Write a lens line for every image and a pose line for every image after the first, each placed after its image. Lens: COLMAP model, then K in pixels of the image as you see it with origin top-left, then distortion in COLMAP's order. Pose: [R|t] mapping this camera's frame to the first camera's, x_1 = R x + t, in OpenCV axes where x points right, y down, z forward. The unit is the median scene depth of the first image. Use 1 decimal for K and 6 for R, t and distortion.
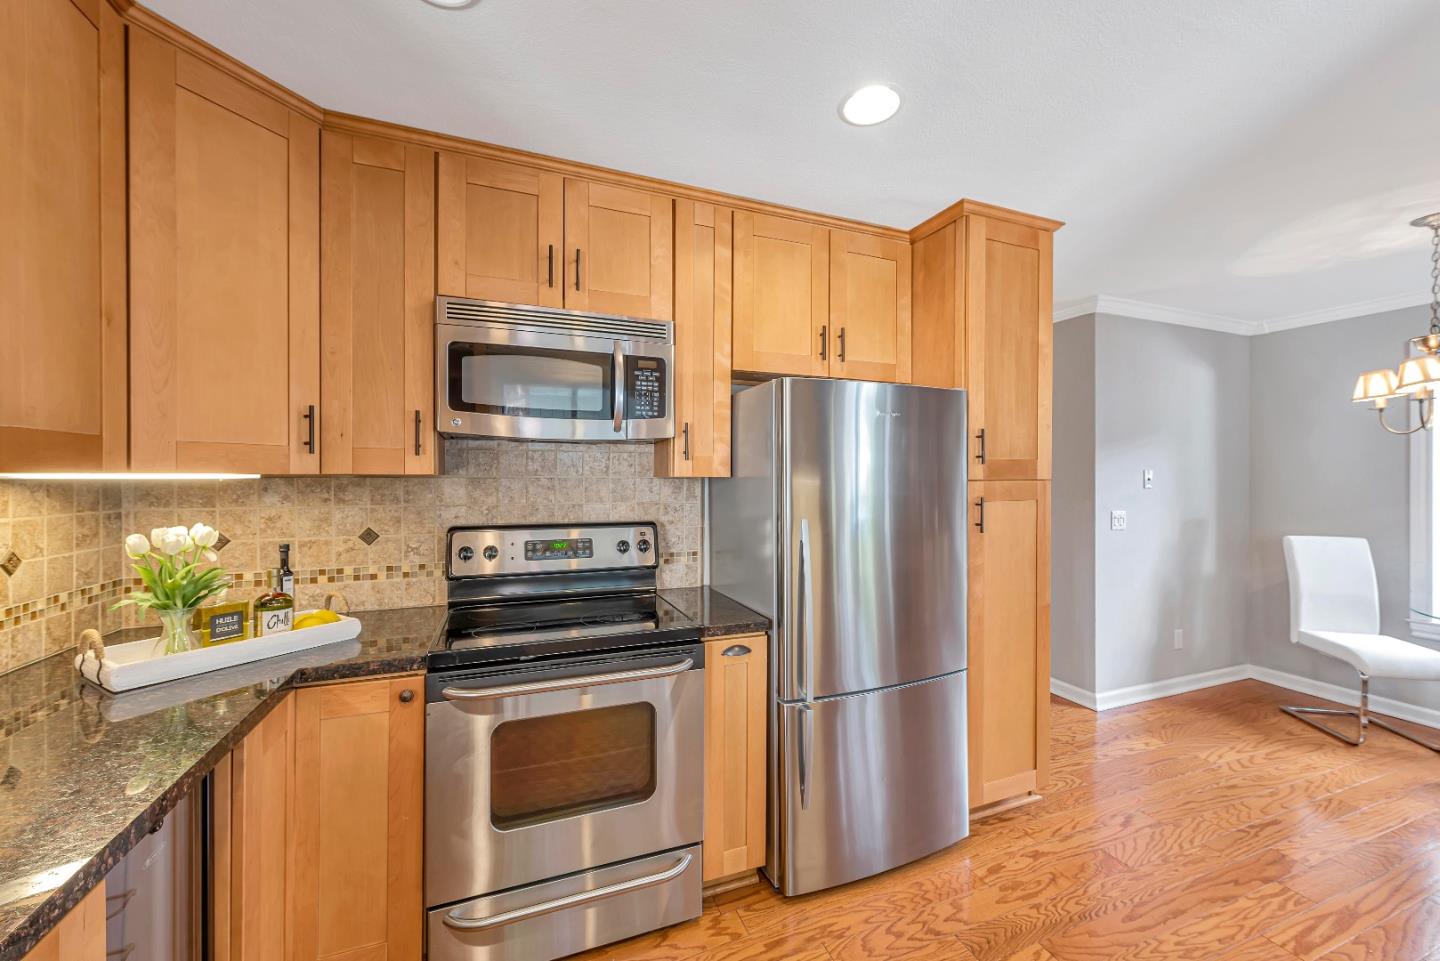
lens RADIAL K [[567.4, 0, 726.2], [0, 567.4, 477.0], [0, 0, 1]] dist [0.001178, 0.000157]
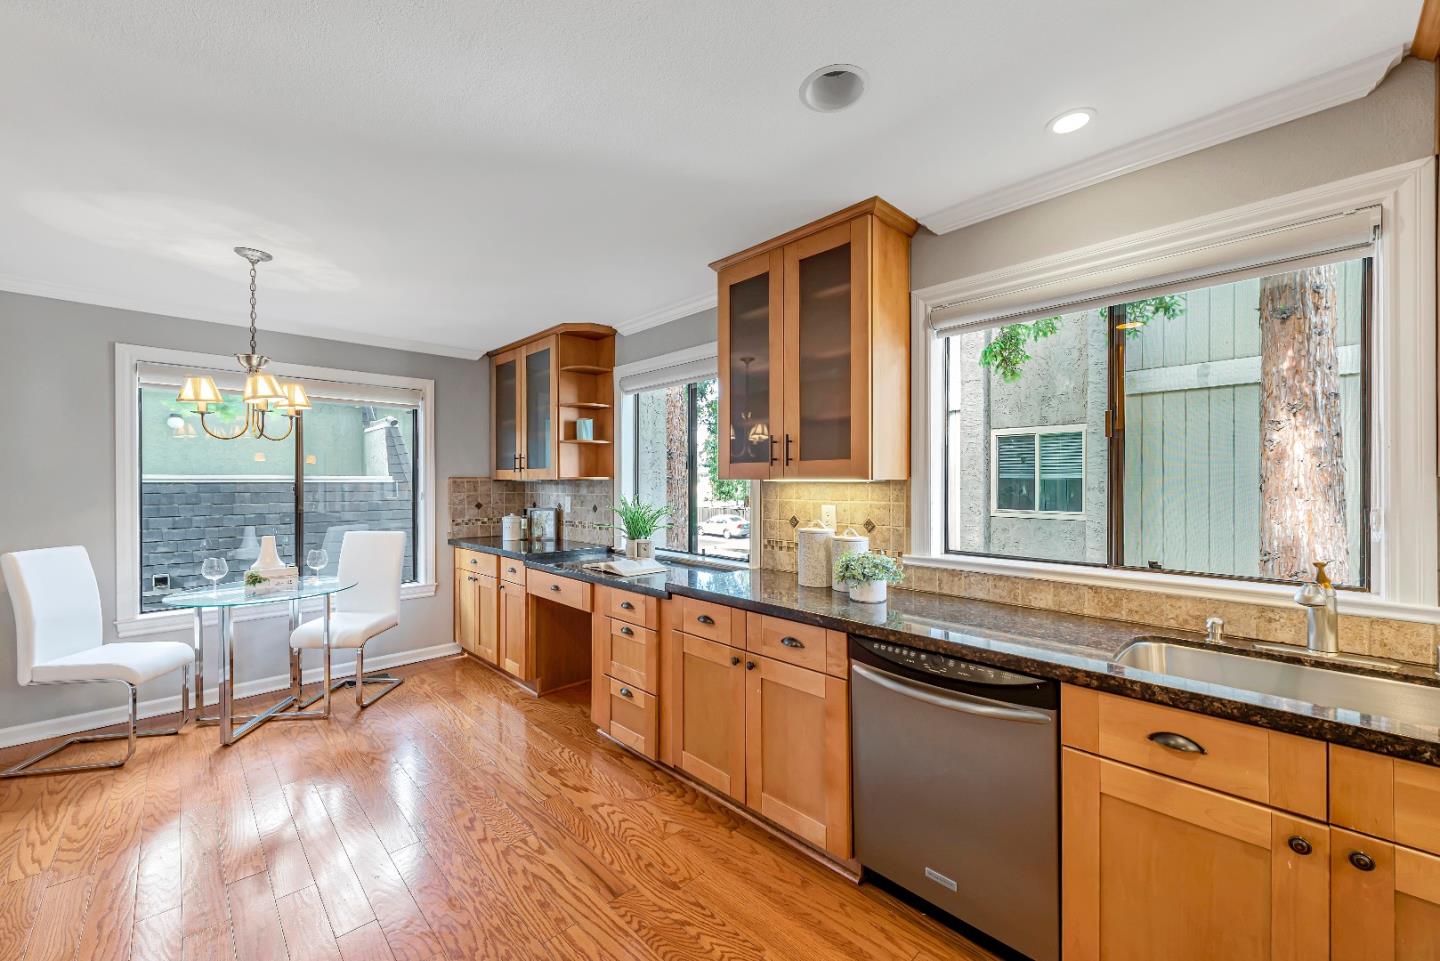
lens RADIAL K [[567.4, 0, 721.2], [0, 567.4, 476.7], [0, 0, 1]] dist [0.001178, 0.000157]
pose [[-0.371873, 0.005515, 0.928267, -0.215292], [-0.001573, 0.999977, -0.006571, 0.002212], [-0.928282, -0.003904, -0.371856, 0.701905]]
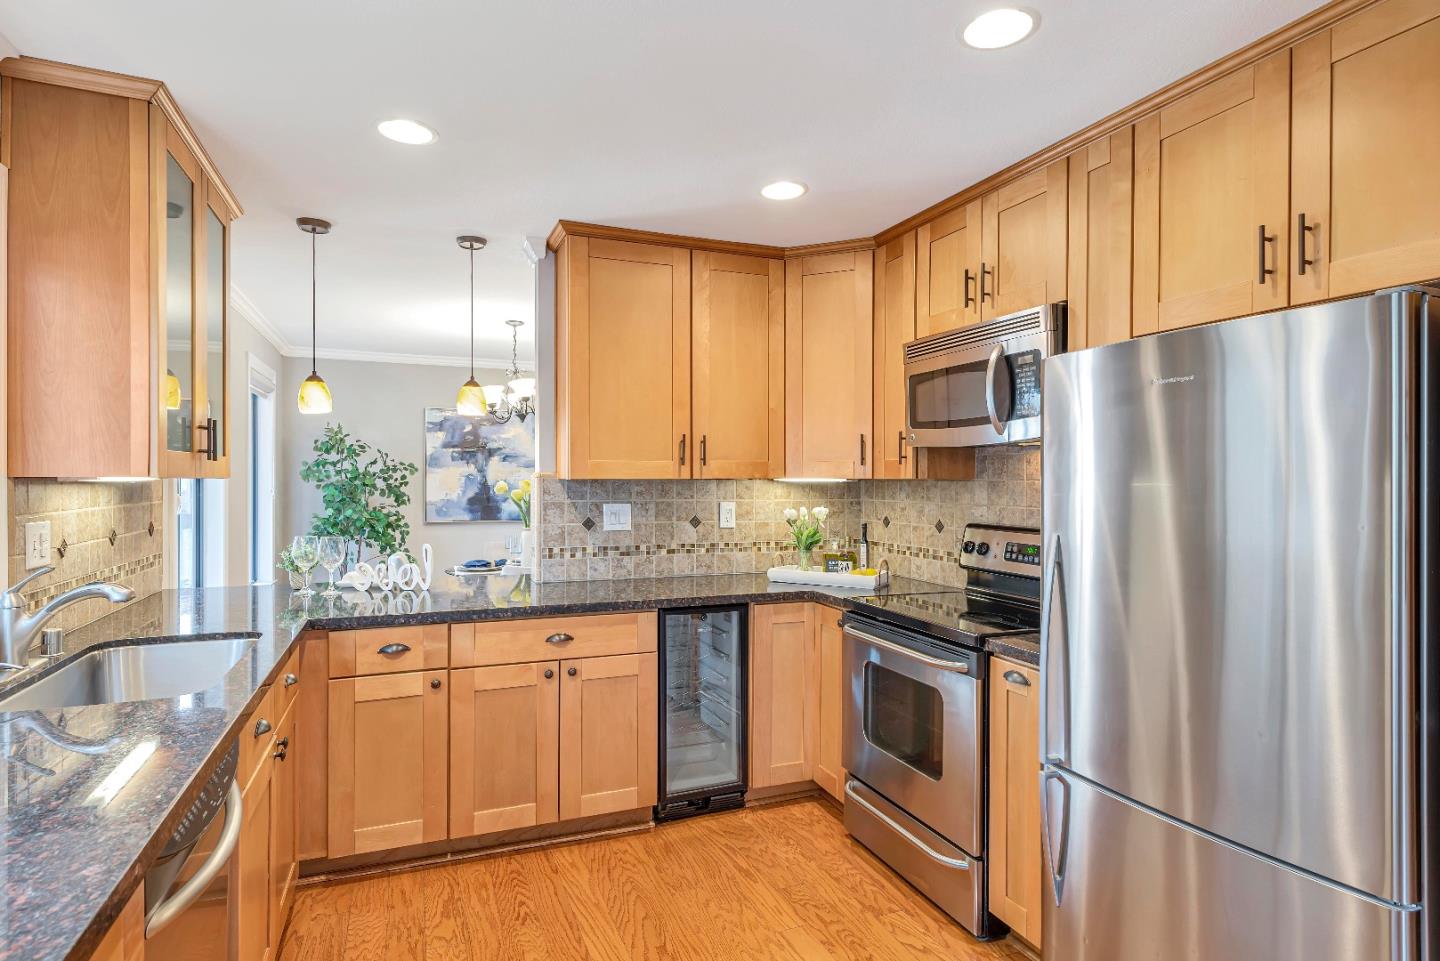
lens RADIAL K [[776.4, 0, 724.4], [0, 776.4, 478.5], [0, 0, 1]] dist [0.001357, -0.002785]
pose [[-0.001110, -0.002157, -0.999997, 1.125146], [-0.003195, 0.999993, -0.002154, 0.000550], [0.999994, 0.003193, -0.001117, 0.505836]]
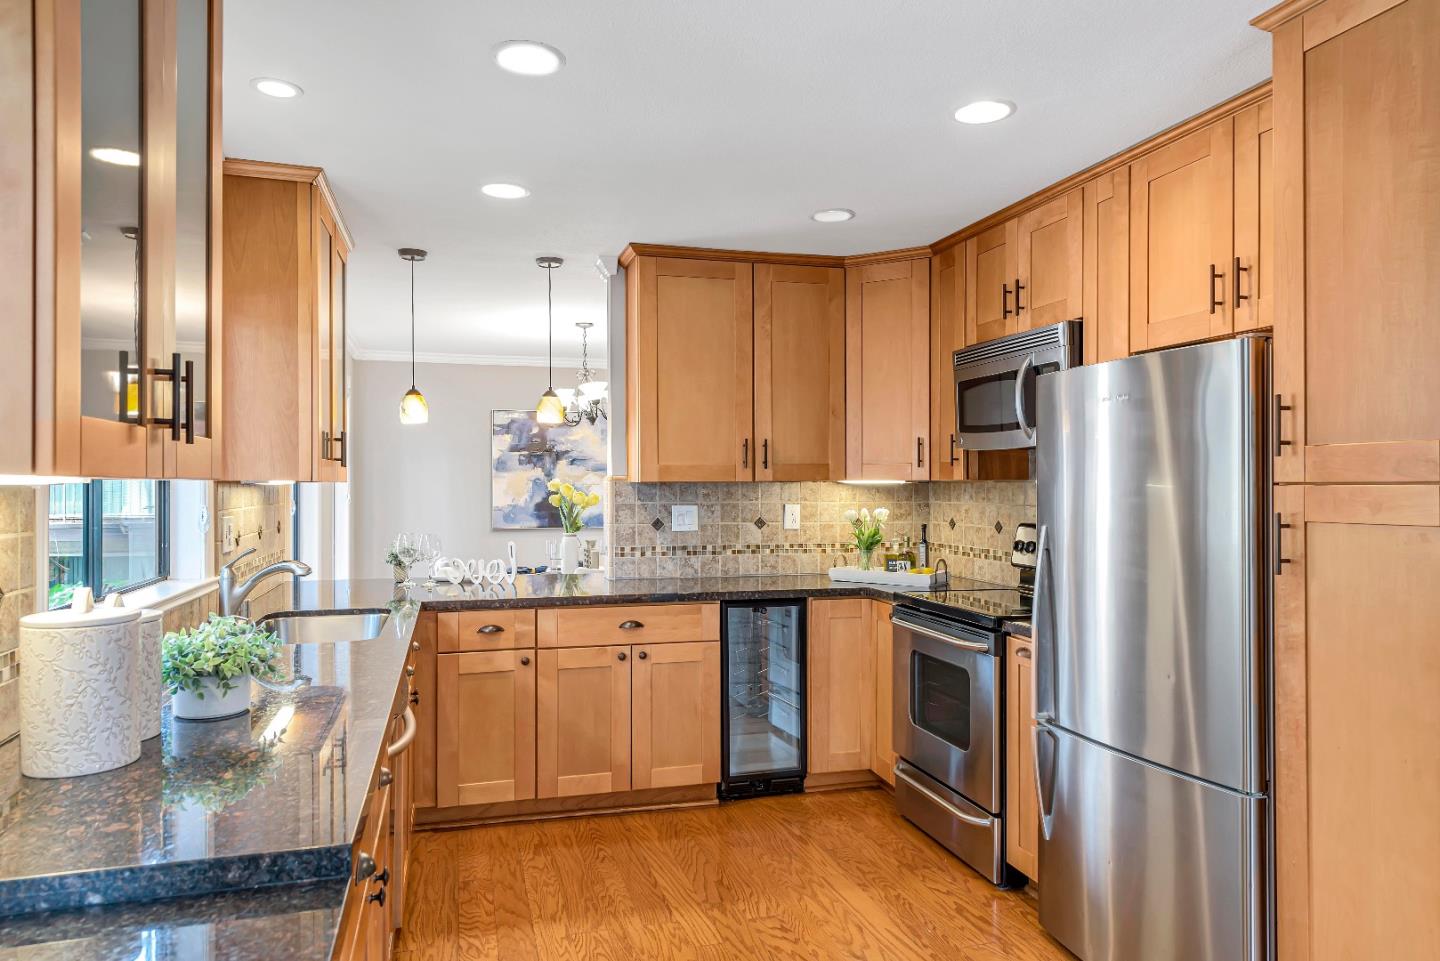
lens RADIAL K [[957.3, 0, 720.1], [0, 957.3, 481.1], [0, 0, 1]] dist [-0.010604, -0.000267]
pose [[-0.114119, -0.004706, -0.993456, 1.621443], [0.000367, 0.999989, -0.004779, 0.007920], [0.993467, -0.000910, -0.114116, 0.605436]]
